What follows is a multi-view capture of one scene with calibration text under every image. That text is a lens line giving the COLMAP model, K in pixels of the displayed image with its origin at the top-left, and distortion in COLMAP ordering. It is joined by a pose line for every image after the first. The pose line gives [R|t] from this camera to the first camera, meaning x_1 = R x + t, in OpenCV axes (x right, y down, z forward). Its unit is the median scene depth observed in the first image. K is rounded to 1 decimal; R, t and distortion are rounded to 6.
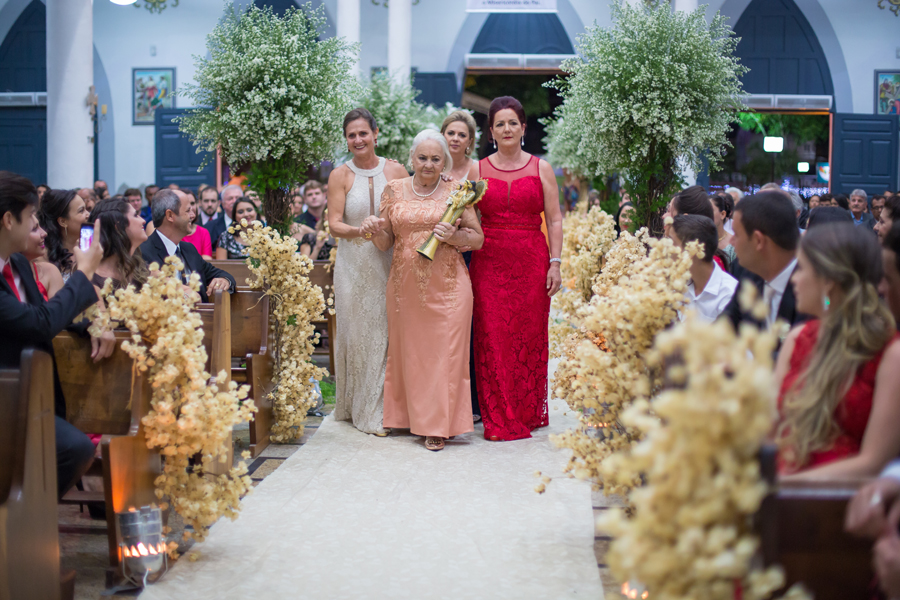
lens RADIAL K [[1293.9, 0, 450.0], [0, 1293.9, 300.0], [0, 0, 1]] dist [-0.044678, -0.049676]
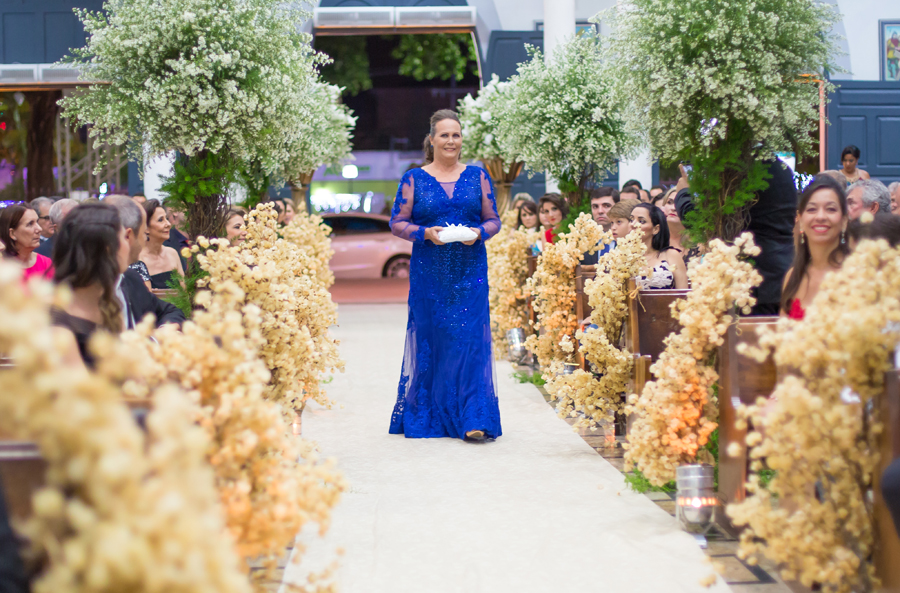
lens RADIAL K [[1857.1, 0, 450.0], [0, 1857.1, 296.5], [0, 0, 1]] dist [-0.006196, 0.117167]
pose [[0.992404, -0.030705, 0.119130, -0.131084], [0.034707, 0.998896, -0.031661, 0.006903], [-0.118026, 0.035555, 0.992374, -0.031077]]
